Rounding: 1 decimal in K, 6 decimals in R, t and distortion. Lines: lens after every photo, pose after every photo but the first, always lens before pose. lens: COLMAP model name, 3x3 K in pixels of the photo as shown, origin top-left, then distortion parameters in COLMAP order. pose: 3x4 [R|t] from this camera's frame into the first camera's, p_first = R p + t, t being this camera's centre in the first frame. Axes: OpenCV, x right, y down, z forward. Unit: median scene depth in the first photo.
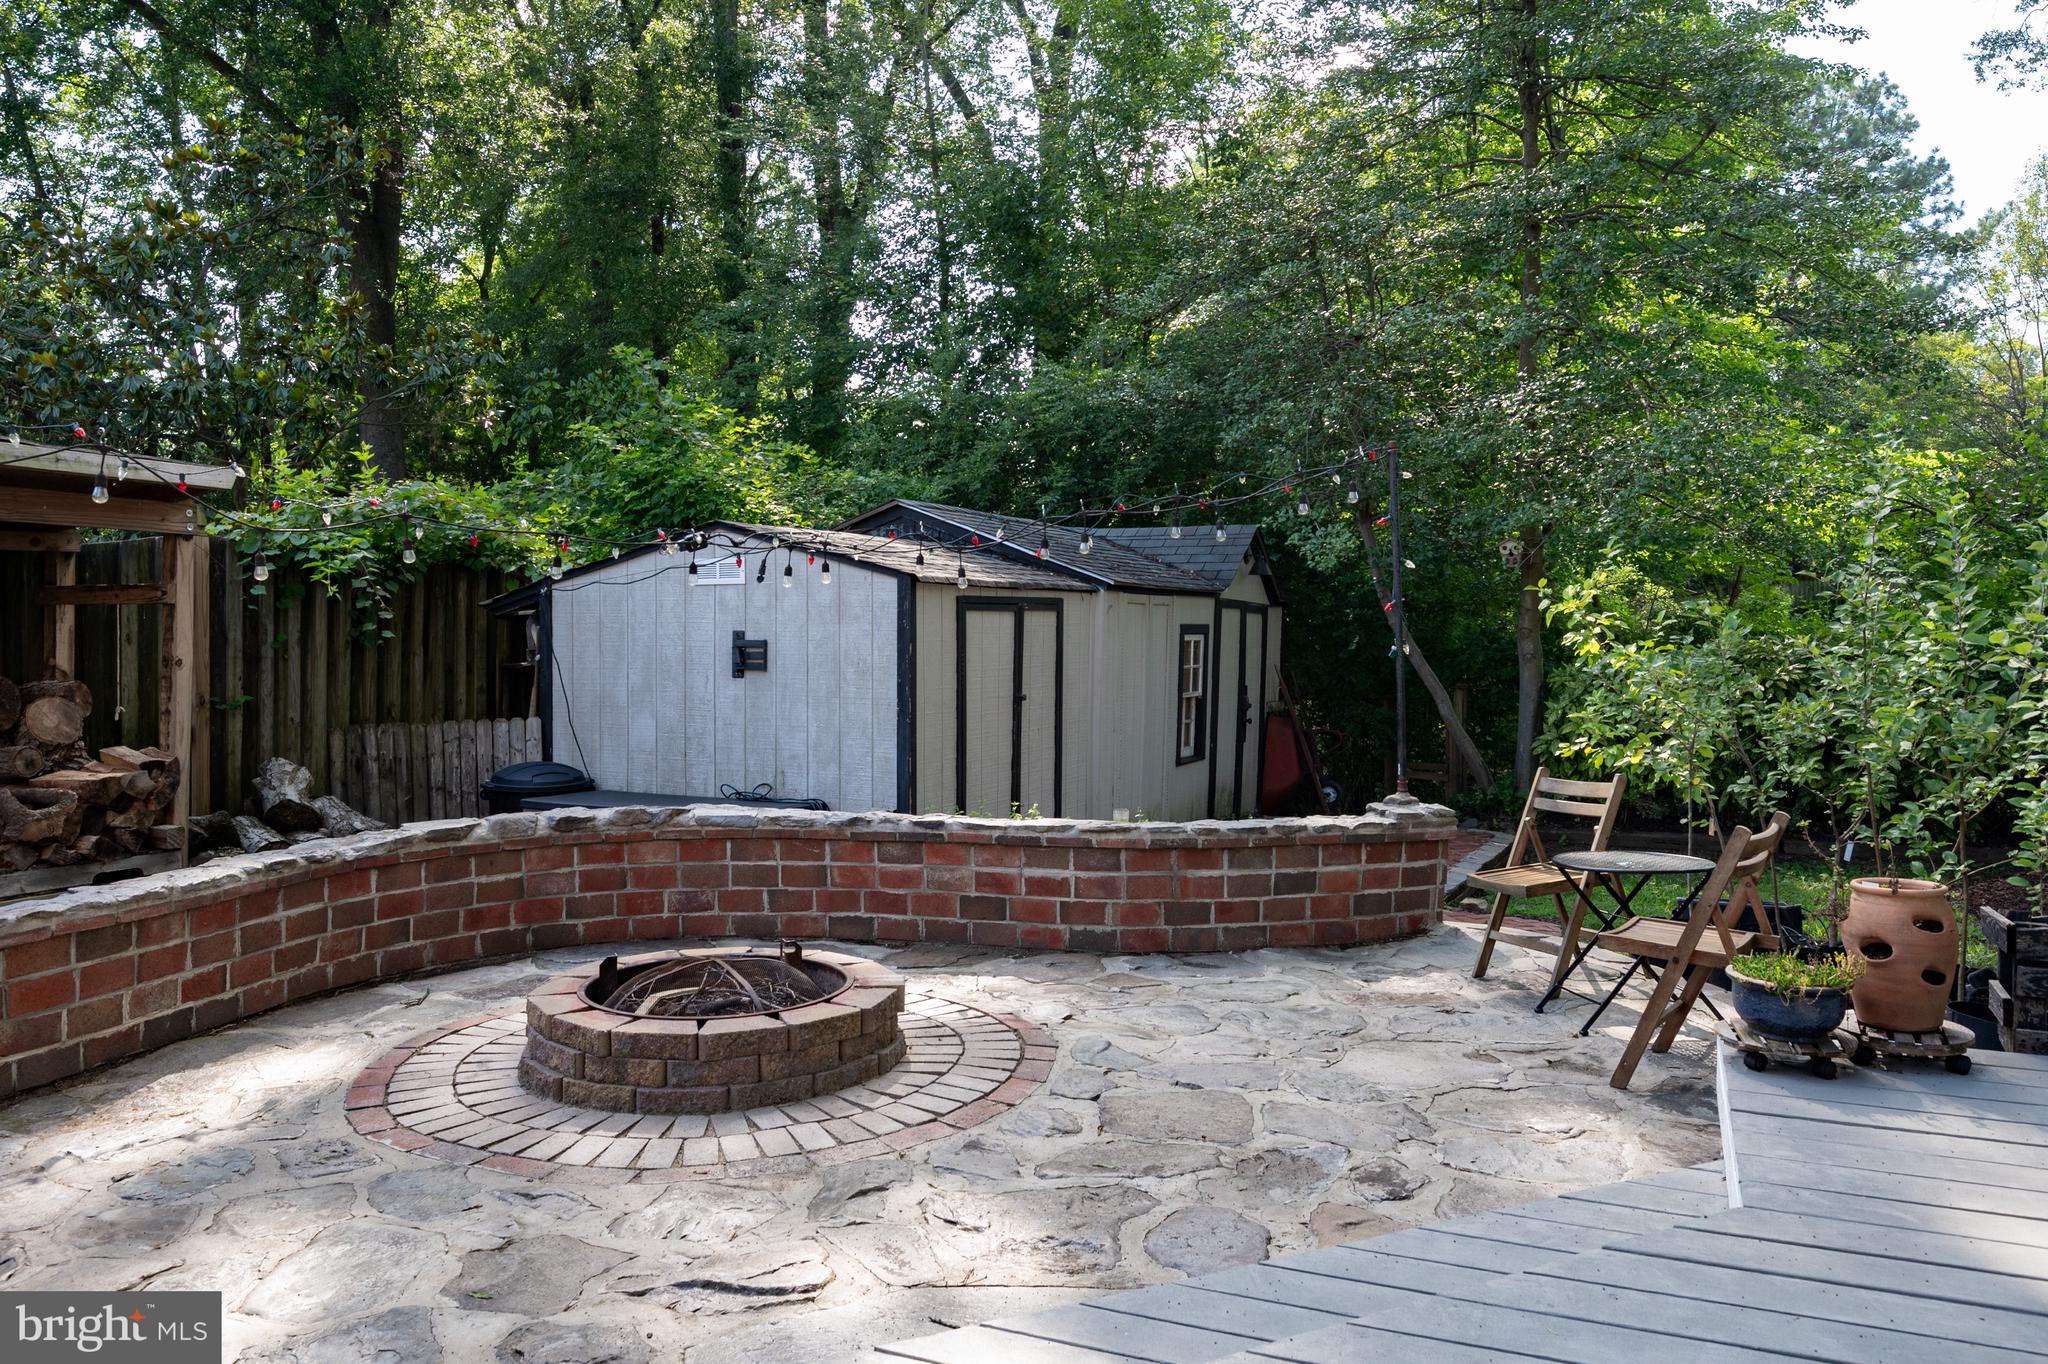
lens RADIAL K [[1430.7, 0, 1066.3], [0, 1430.7, 670.9], [0, 0, 1]] dist [-0.007843, -0.003260]
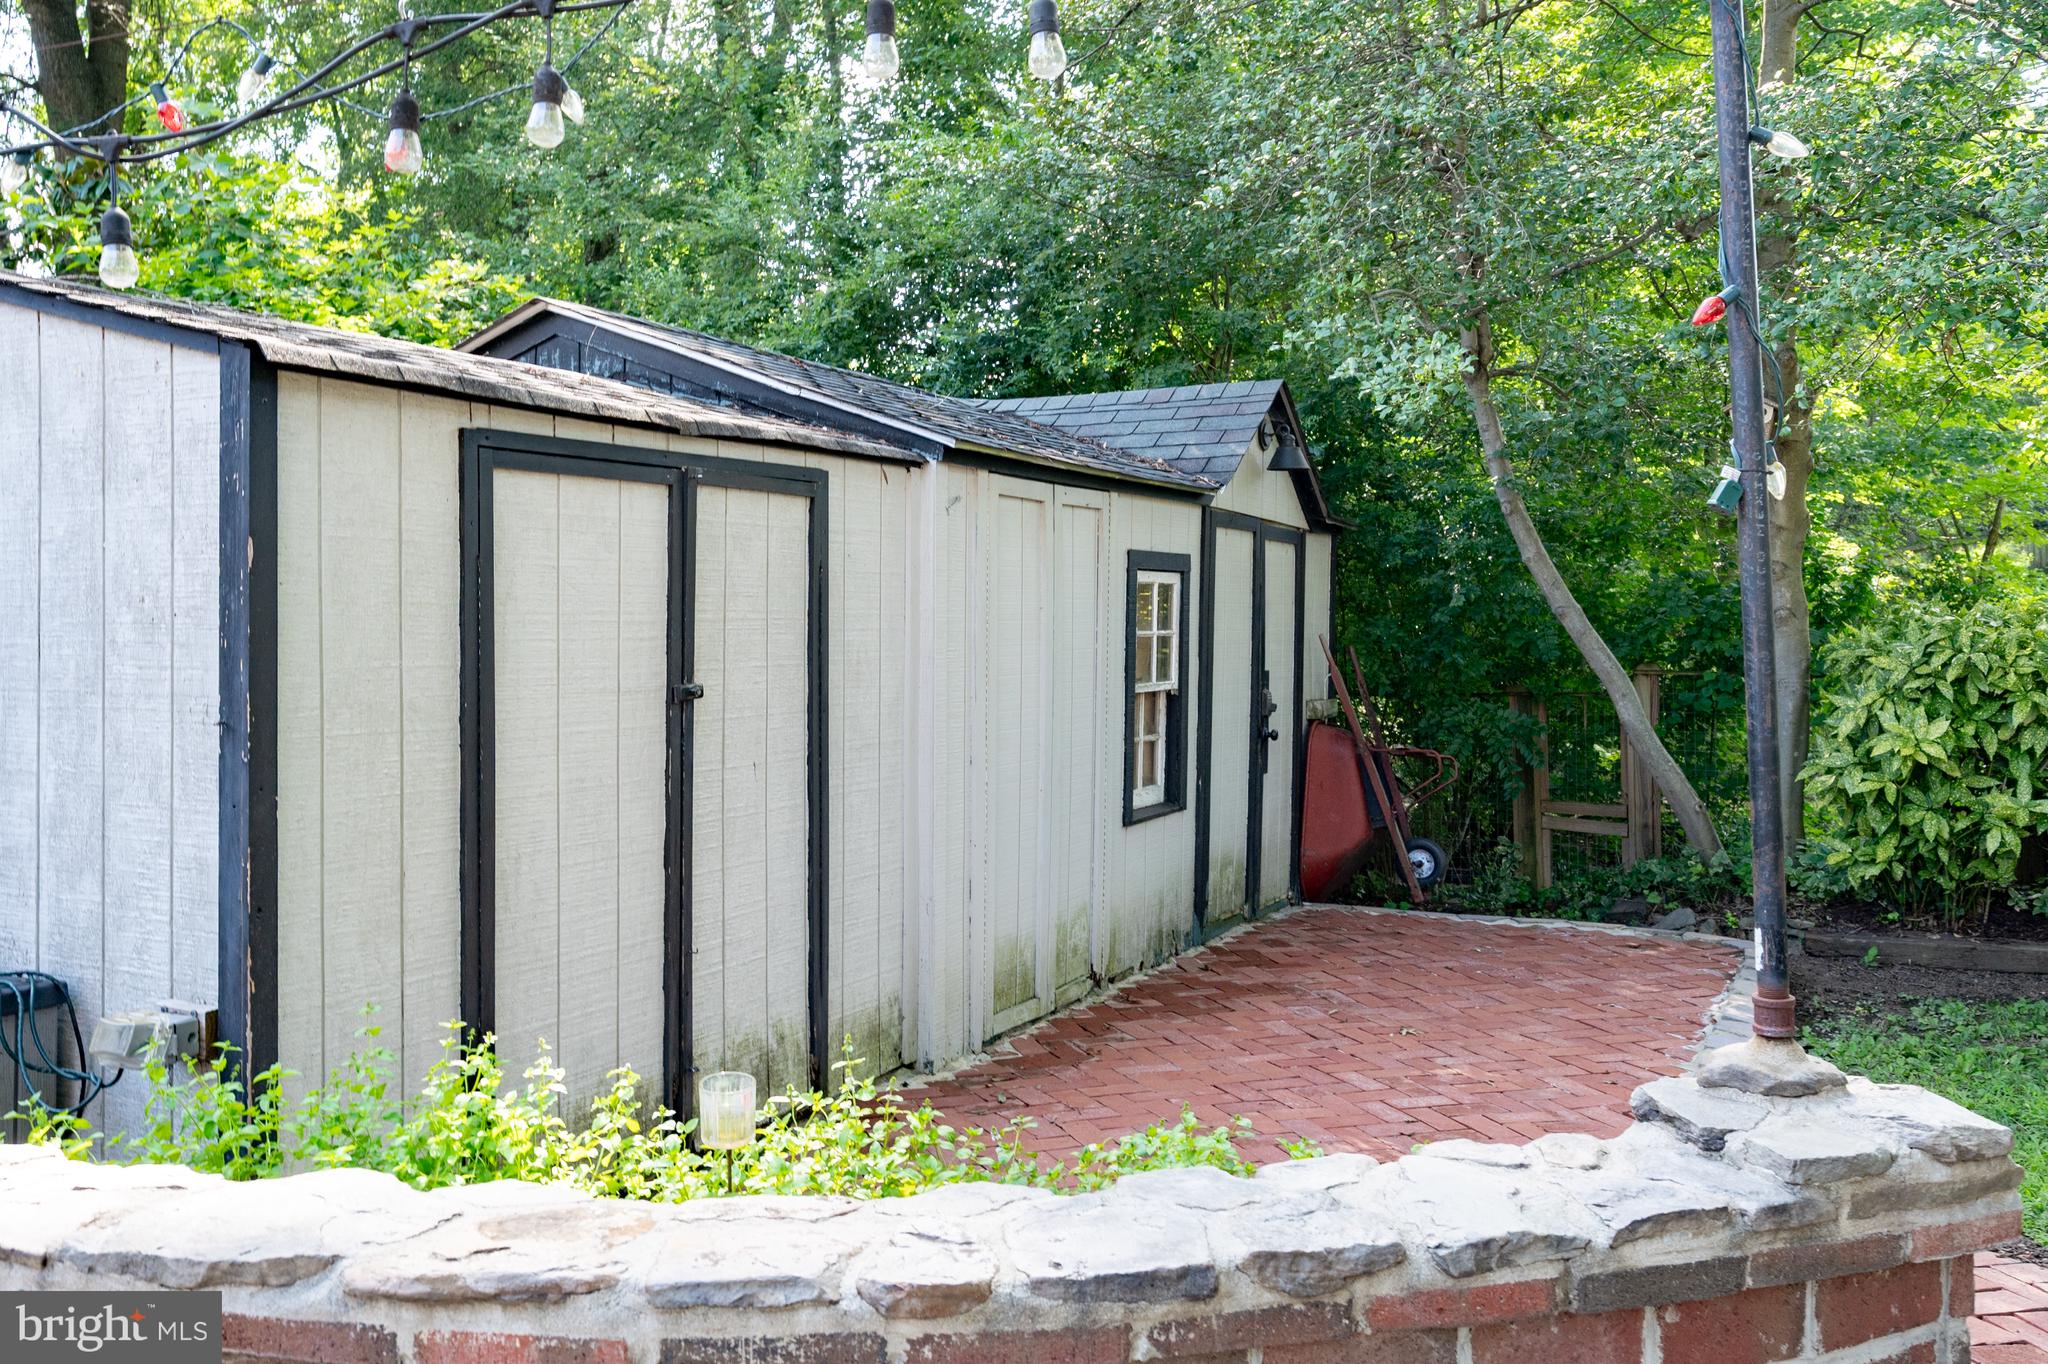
lens RADIAL K [[1853.3, 0, 986.3], [0, 1853.3, 605.5], [0, 0, 1]] dist [0.002990, -0.001561]
pose [[0.999173, -0.010864, -0.039171, 0.075997], [0.009592, 0.999425, -0.032529, 0.011964], [0.039502, 0.032127, 0.998703, 0.463050]]
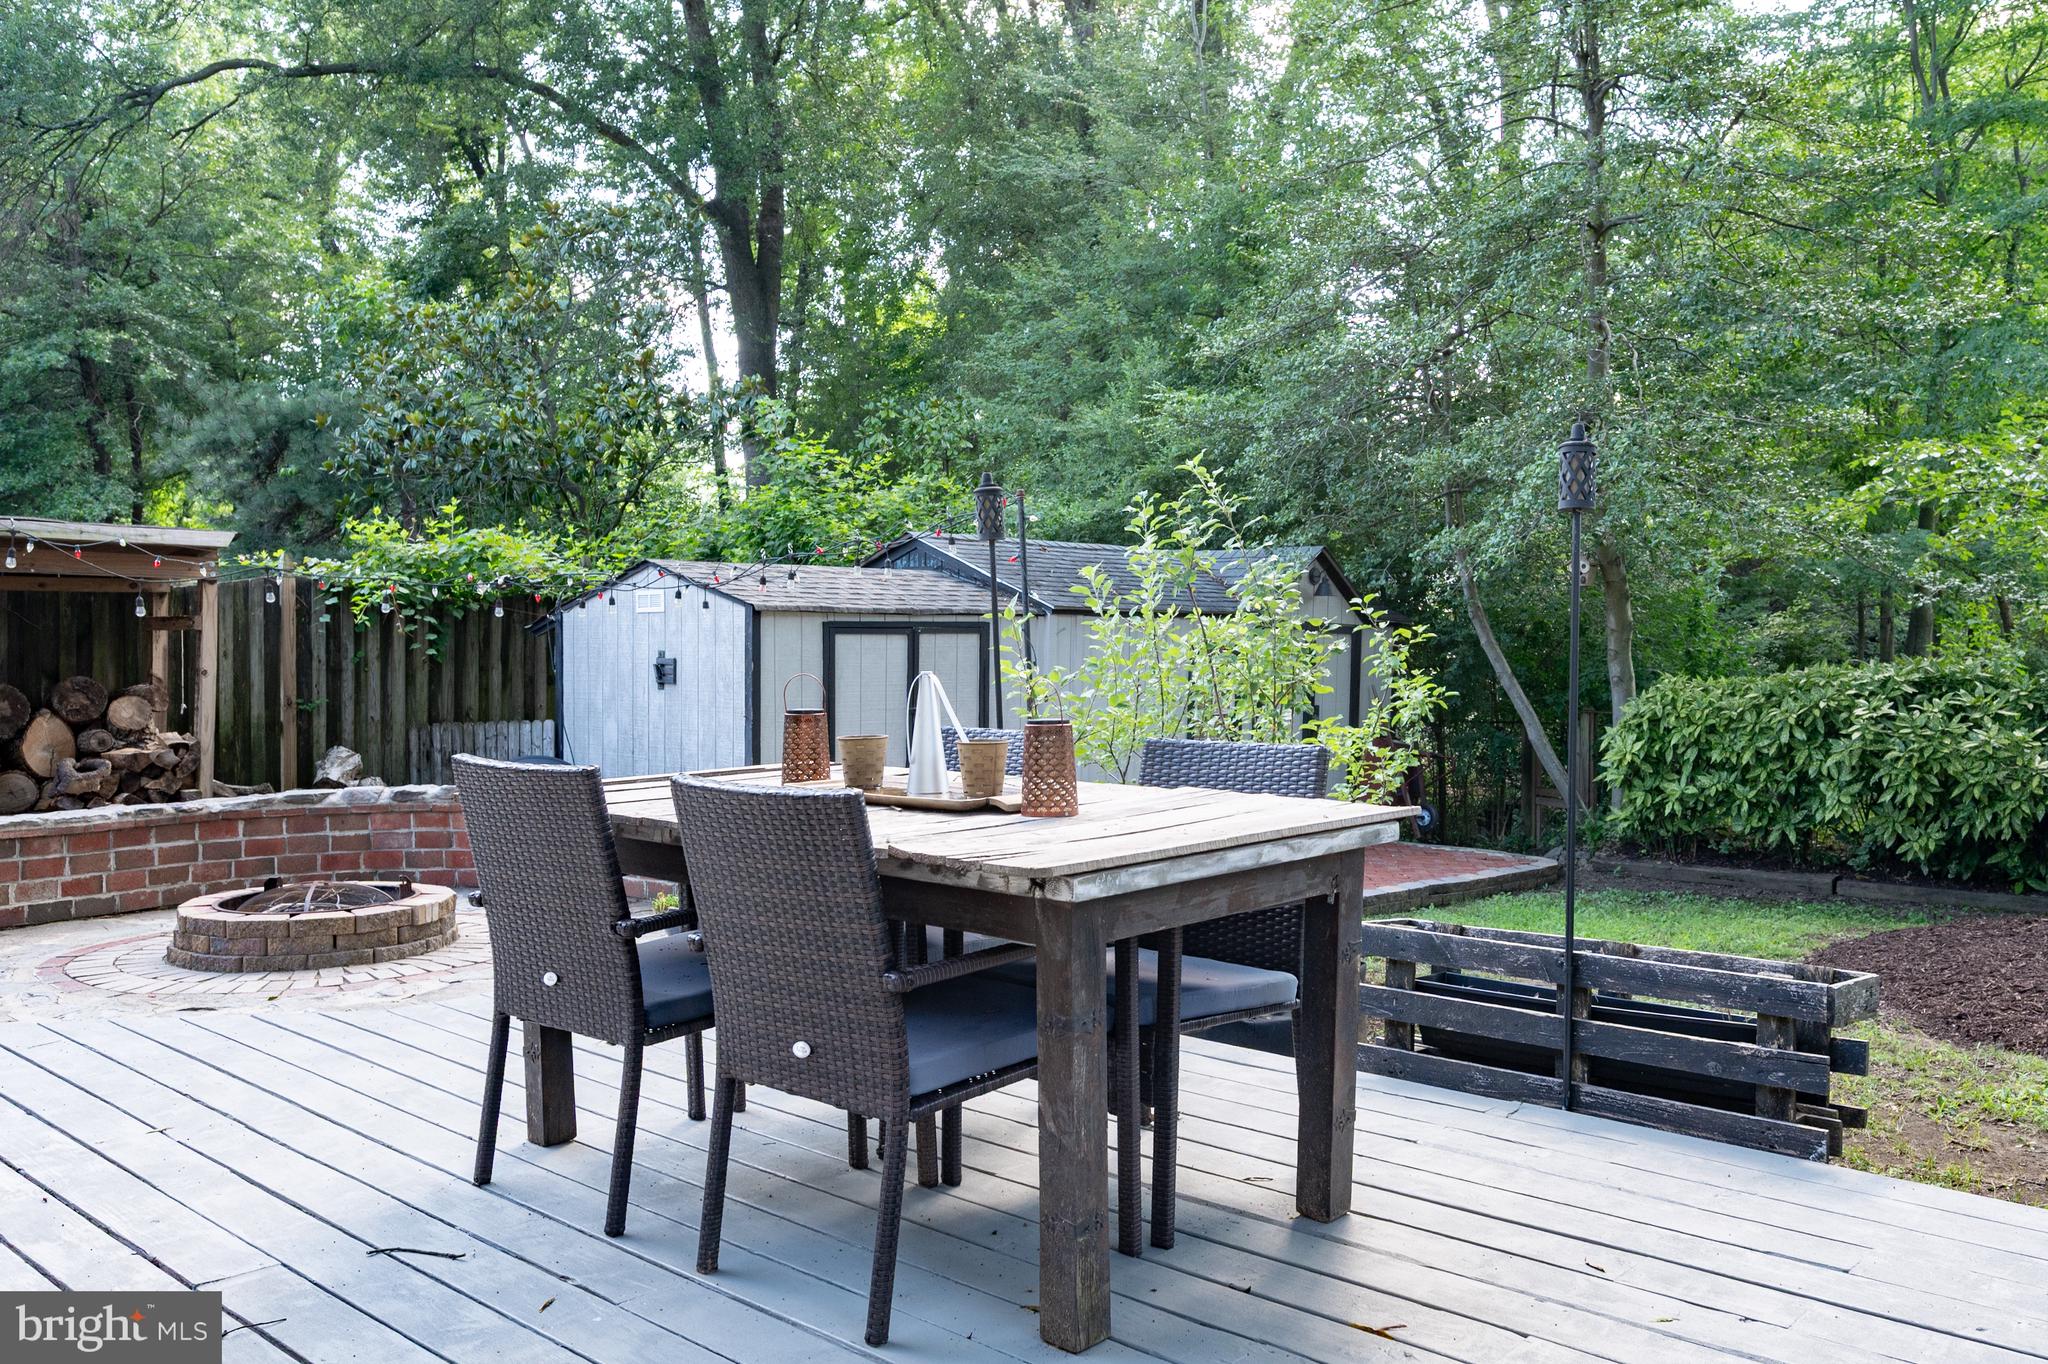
lens RADIAL K [[1483.7, 0, 1030.1], [0, 1483.7, 674.2], [0, 0, 1]] dist [-0.003492, -0.007044]
pose [[0.955481, 0.009124, -0.294911, 0.403157], [-0.011942, 0.999899, -0.007755, -0.001897], [0.294810, 0.010932, 0.955493, -0.099222]]
